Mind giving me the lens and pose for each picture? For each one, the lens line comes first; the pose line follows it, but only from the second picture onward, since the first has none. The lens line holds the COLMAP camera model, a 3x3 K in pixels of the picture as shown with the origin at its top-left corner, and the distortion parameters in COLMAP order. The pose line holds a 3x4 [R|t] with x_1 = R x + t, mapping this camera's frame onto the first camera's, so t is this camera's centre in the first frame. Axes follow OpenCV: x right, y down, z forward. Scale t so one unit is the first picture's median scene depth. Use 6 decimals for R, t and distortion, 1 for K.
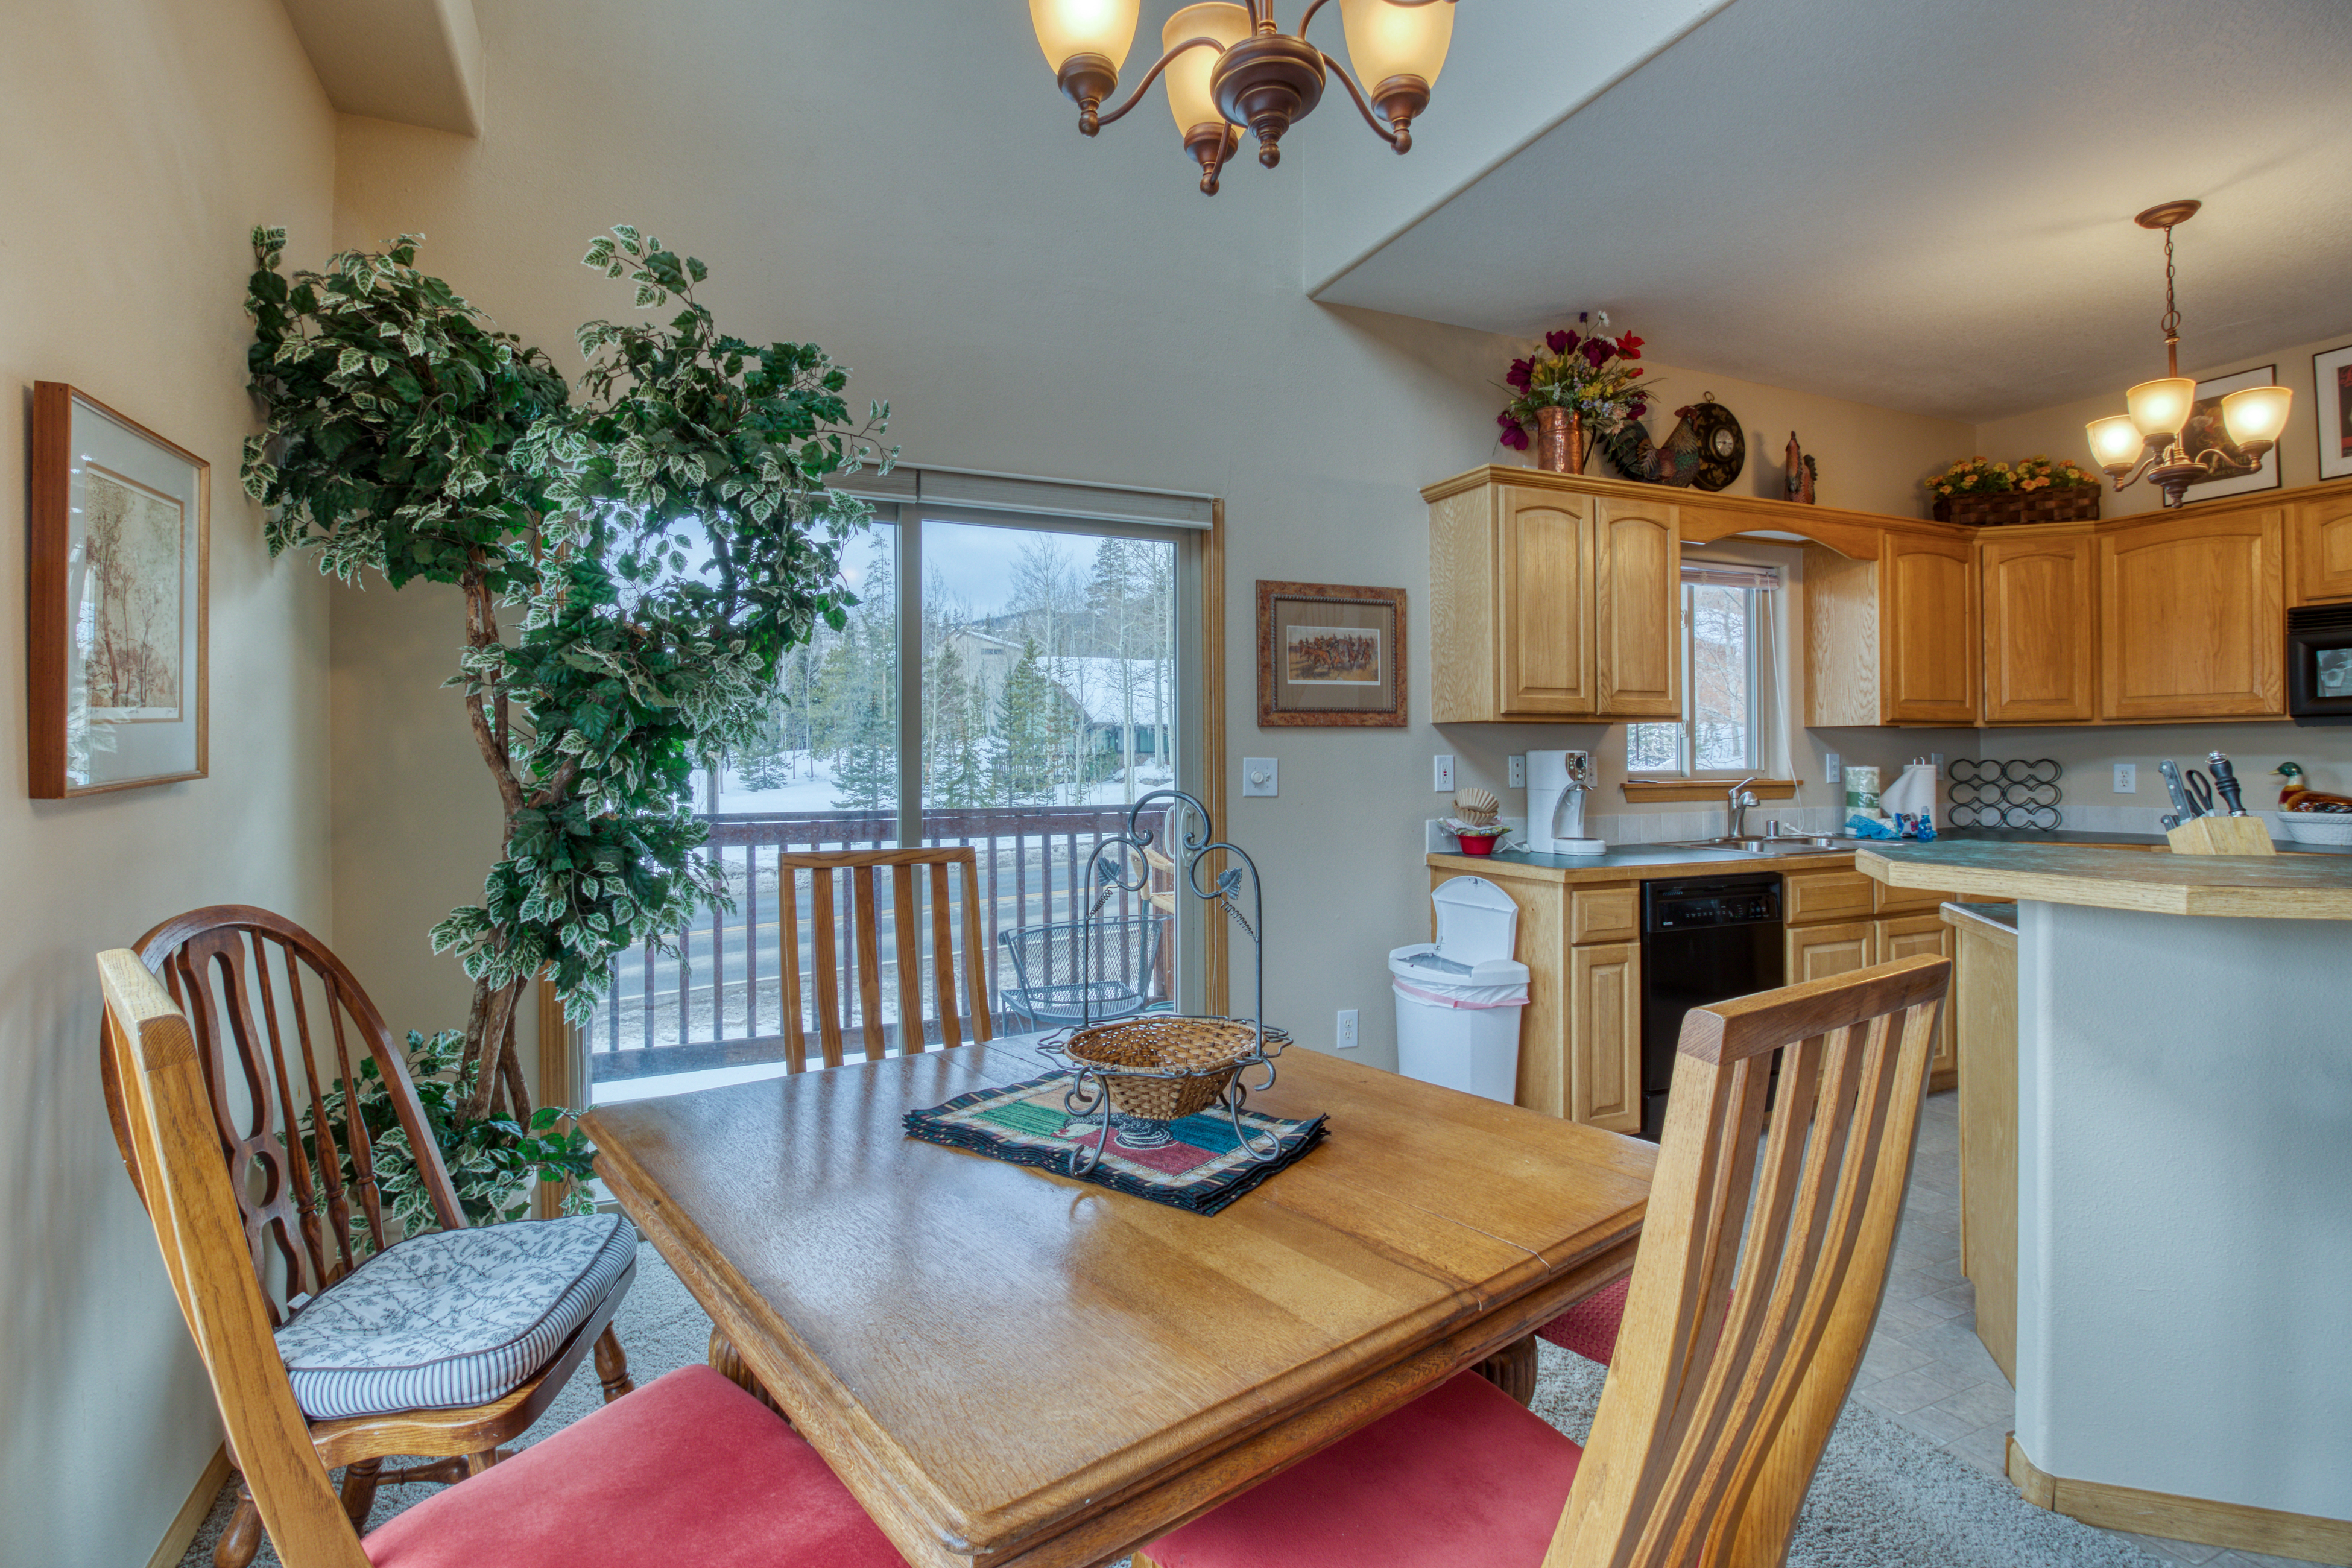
lens RADIAL K [[1142.9, 0, 1176.0], [0, 1142.9, 784.0], [0, 0, 1]] dist [-0.001328, -0.000256]
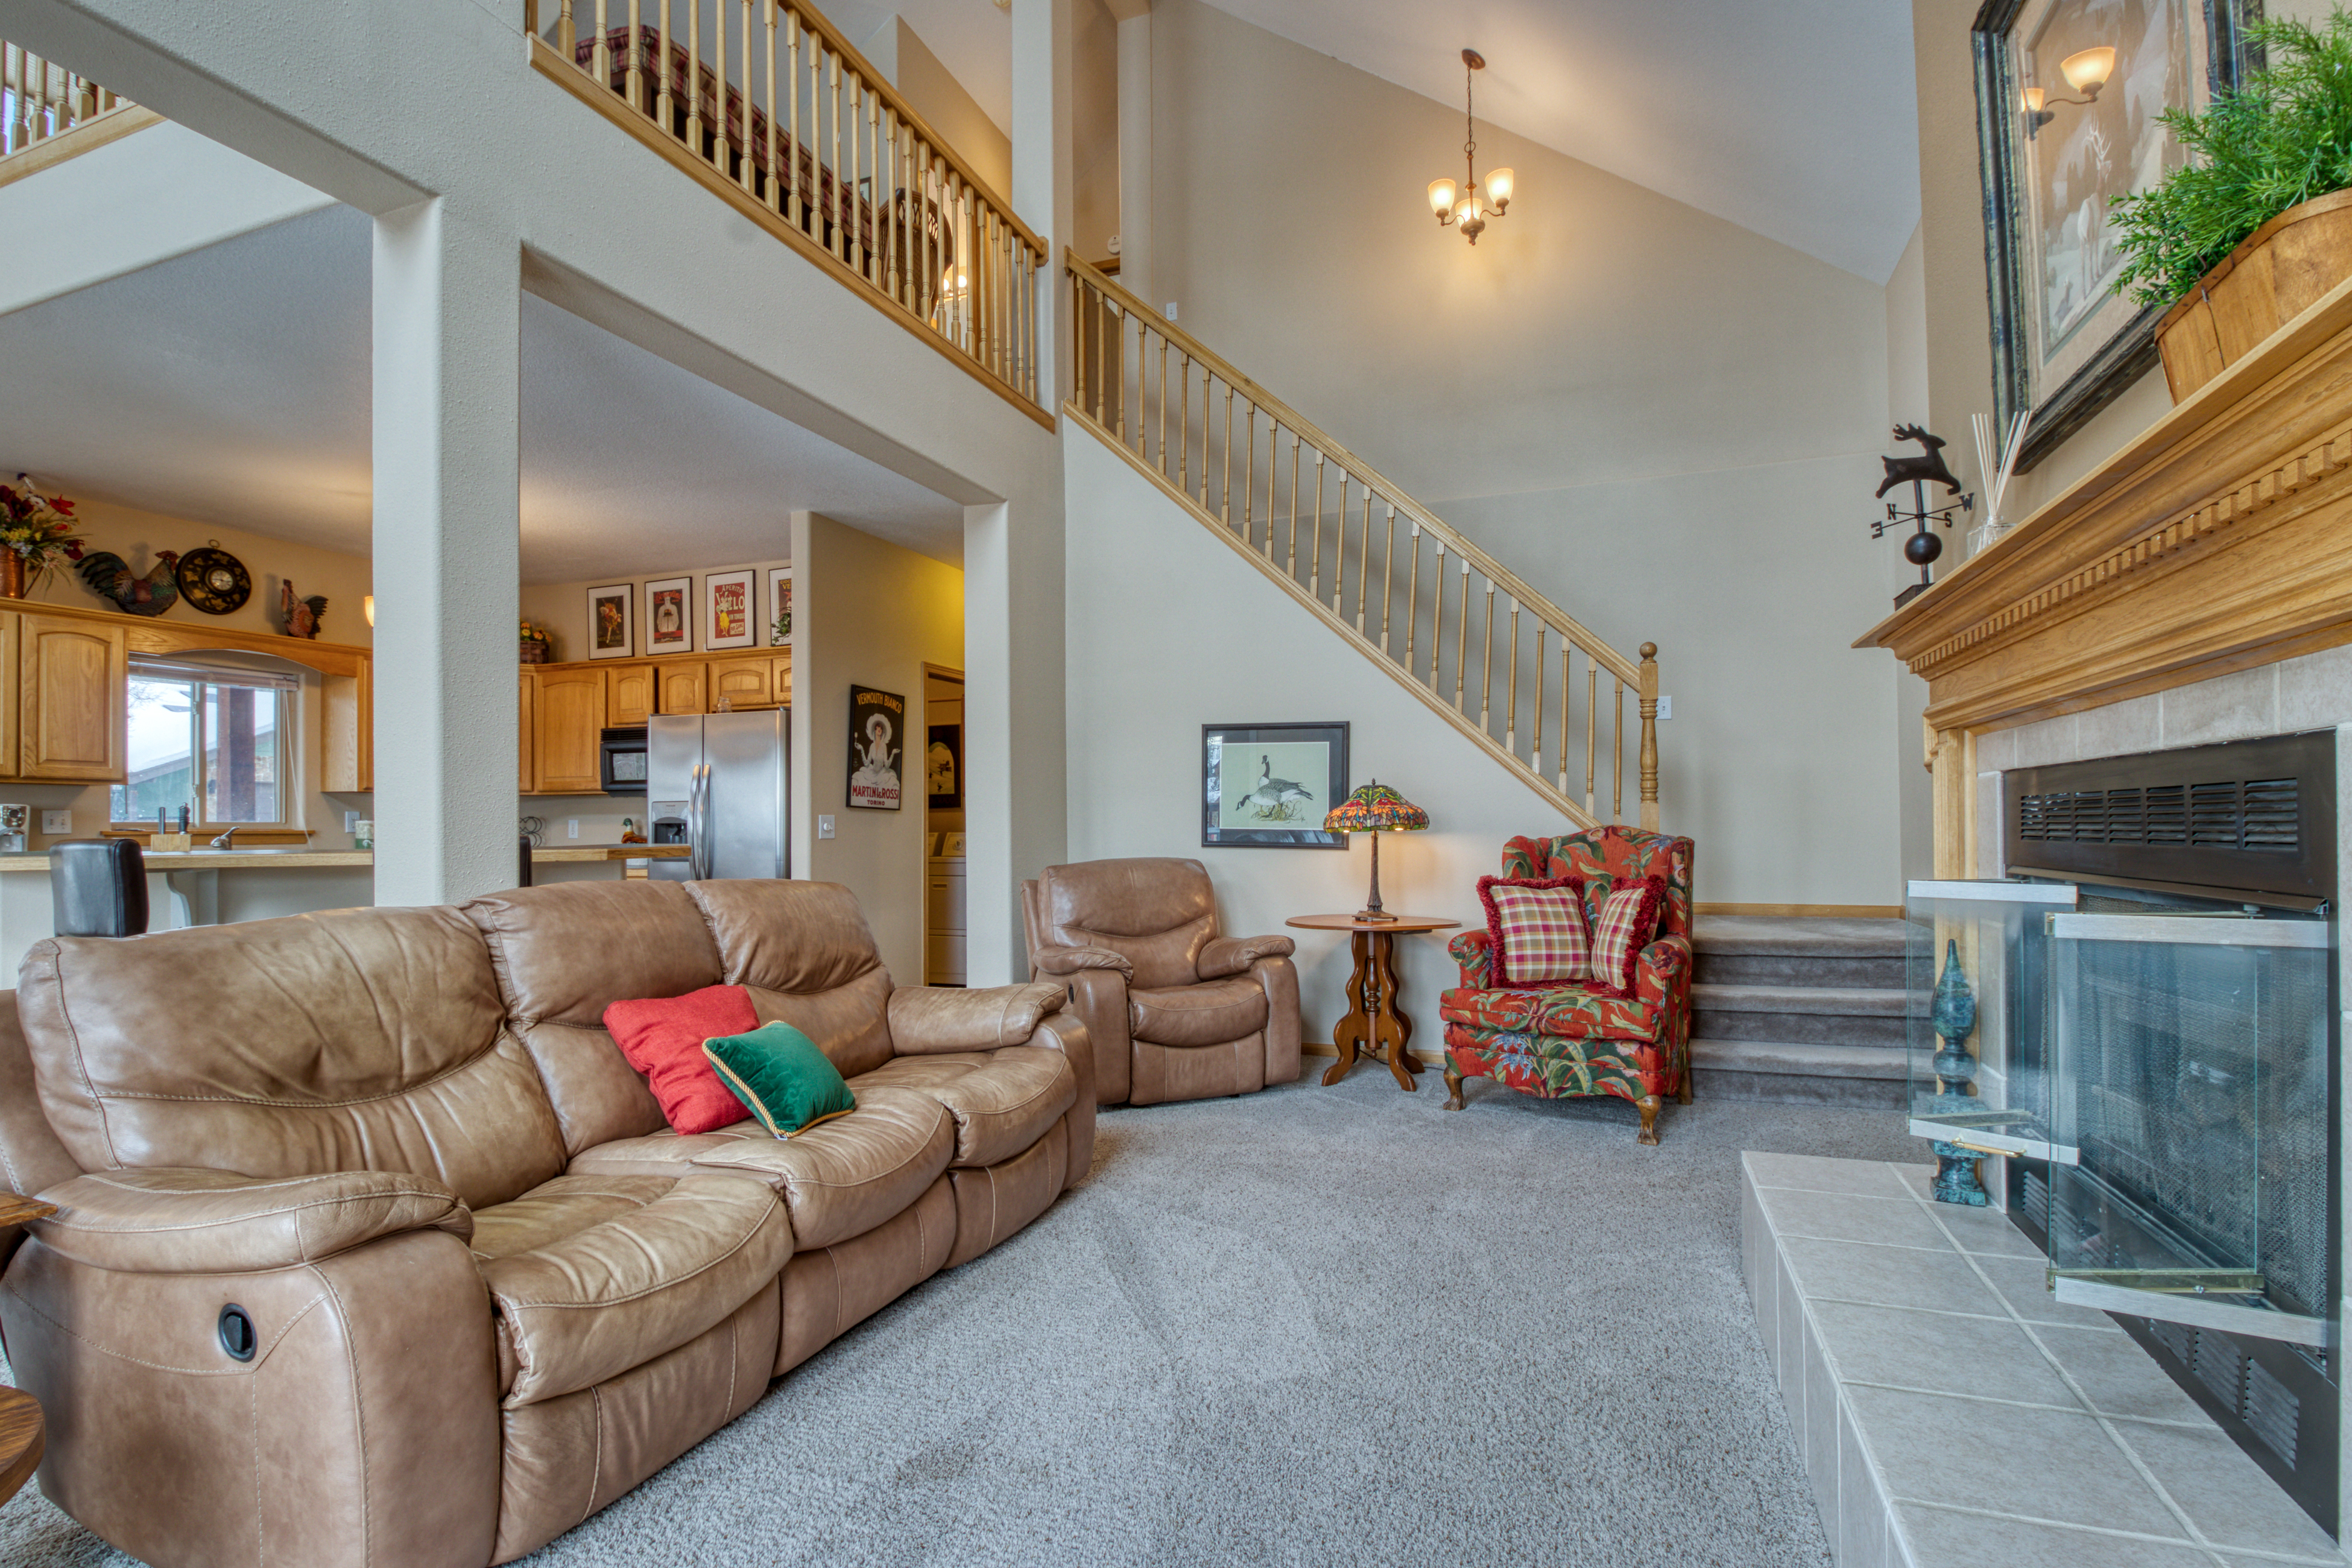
lens RADIAL K [[1159.8, 0, 1173.1], [0, 1159.8, 818.9], [0, 0, 1]] dist [0.000335, 0.000092]
pose [[0.713105, 0.008504, 0.701006, 0.373126], [0.013209, 0.999586, -0.025564, 0.039447], [-0.700933, 0.027489, 0.712697, -0.886347]]
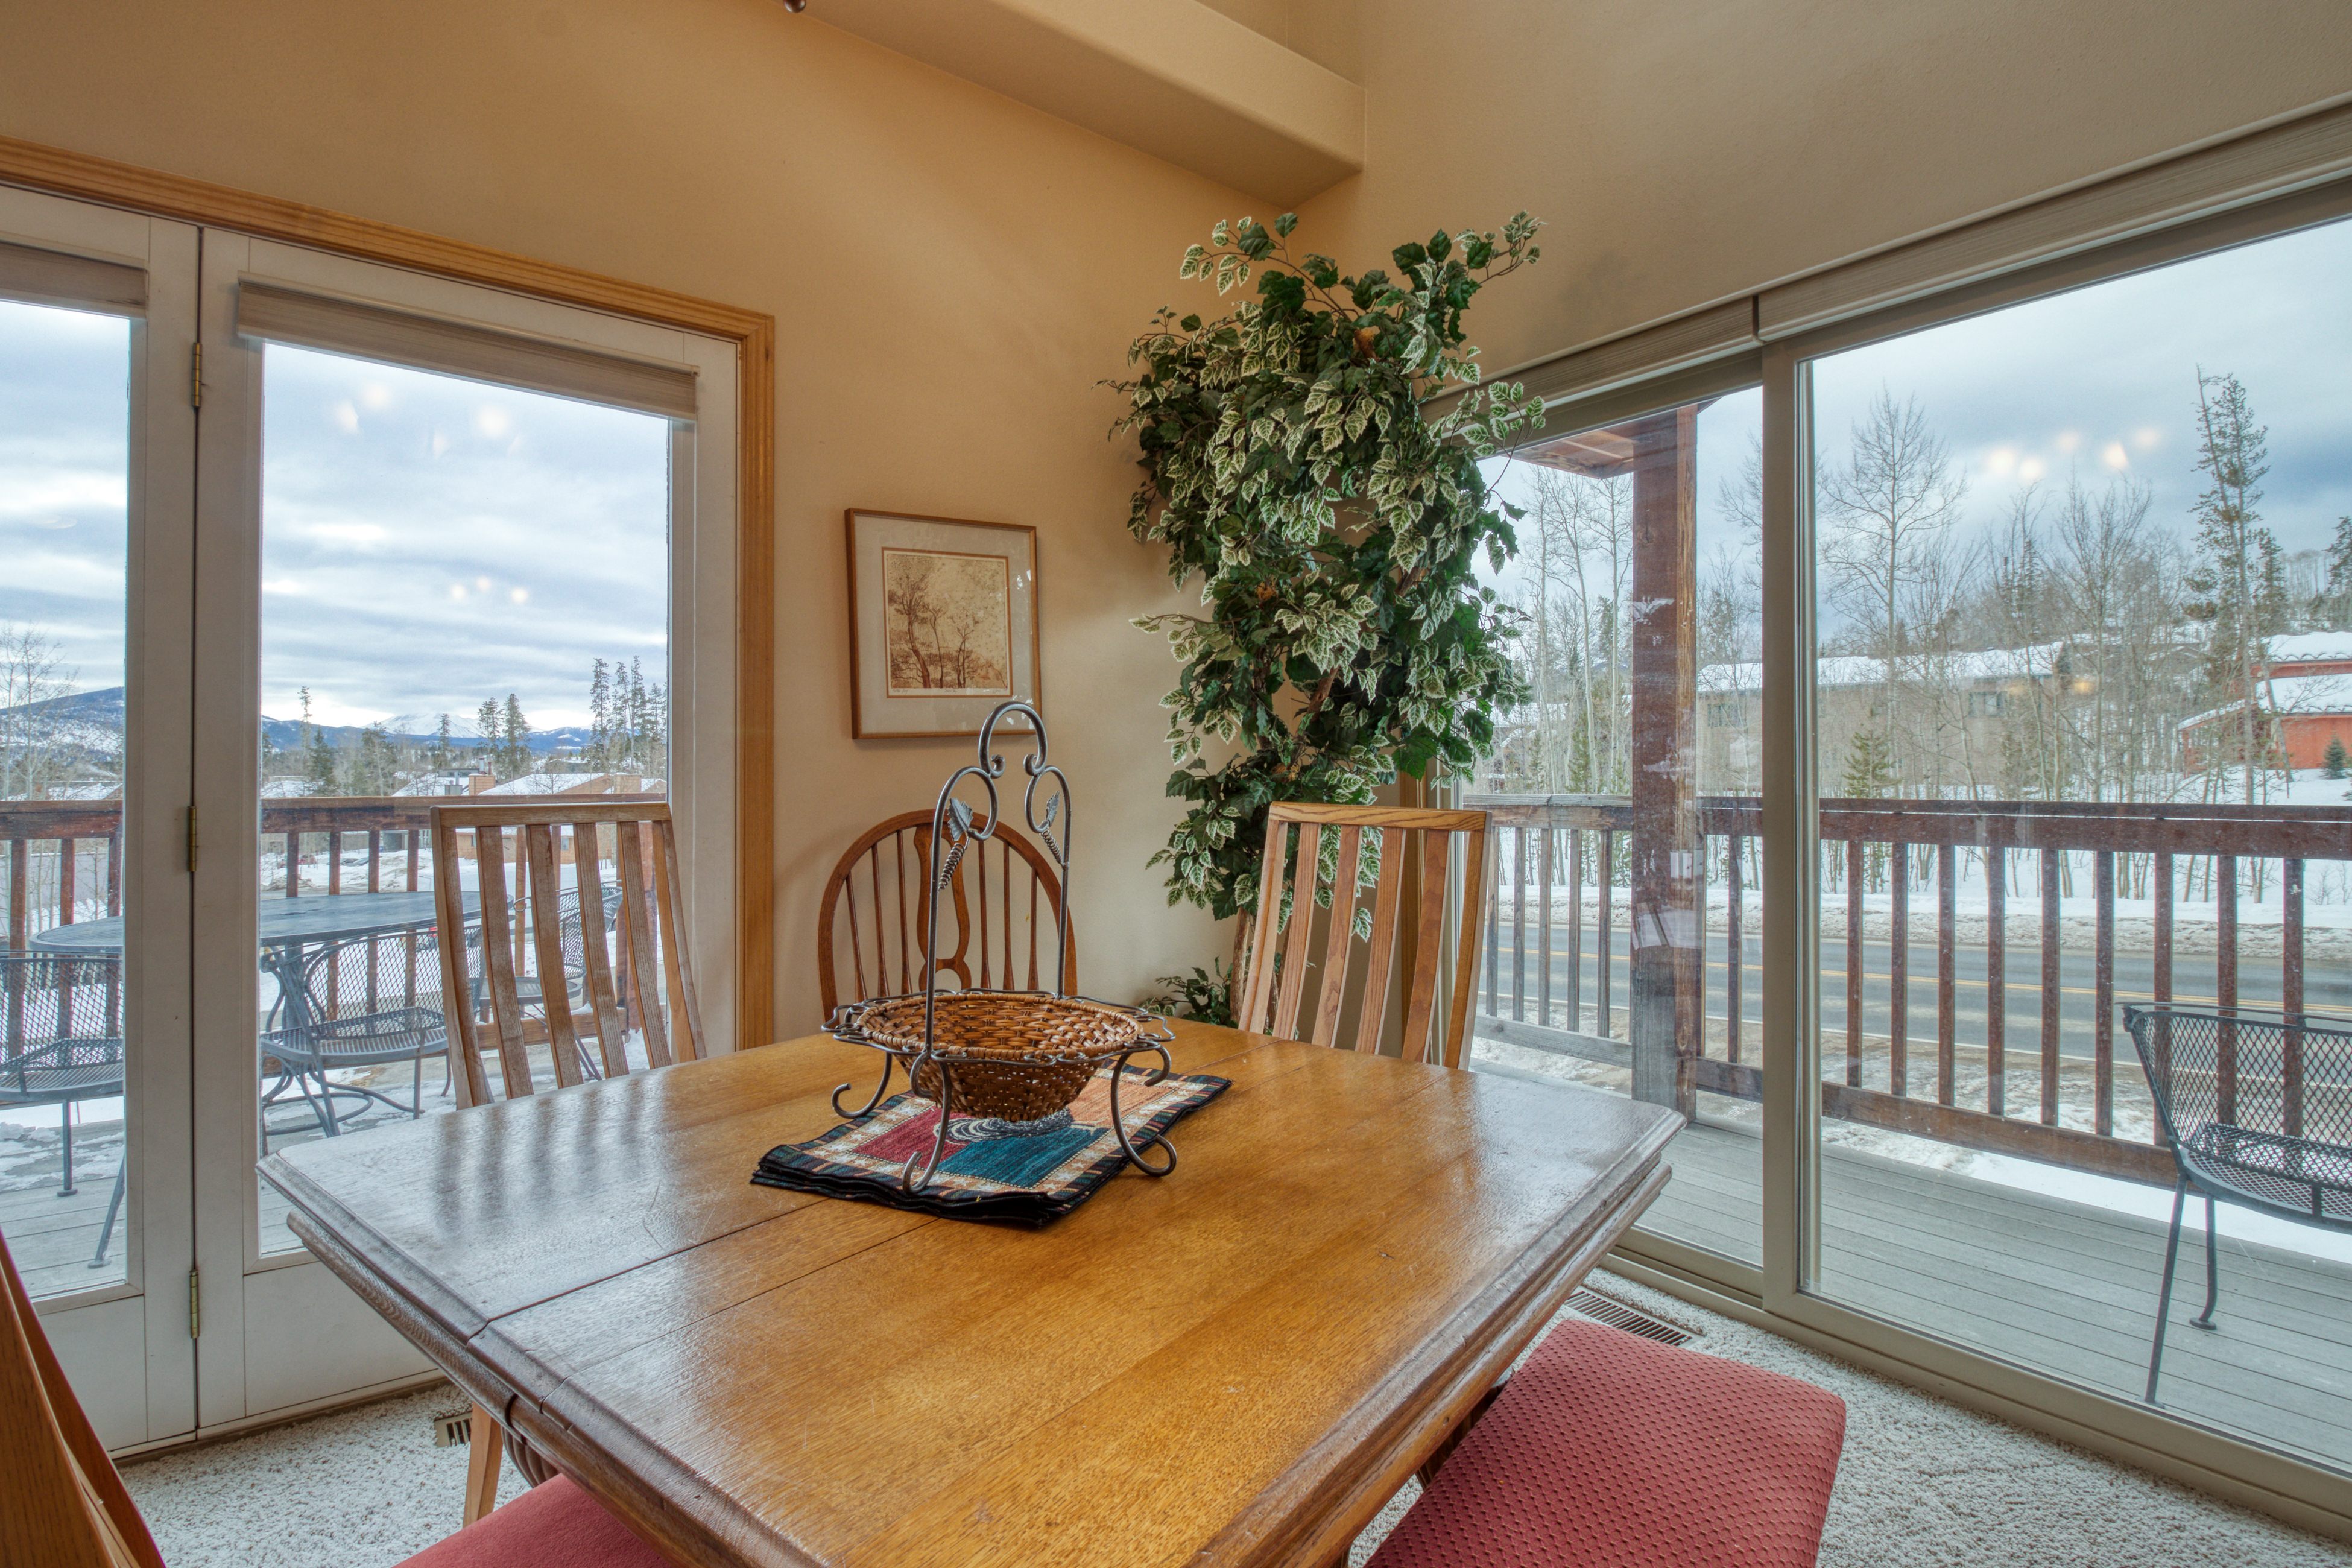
lens RADIAL K [[1150.3, 0, 1109.0], [0, 1150.3, 788.4], [0, 0, 1]] dist [0.022978, 0.000027]
pose [[0.181404, 0.008038, -0.983376, 0.317091], [-0.028414, 0.999592, 0.002929, 0.027862], [0.982998, 0.027410, 0.181558, 0.383765]]
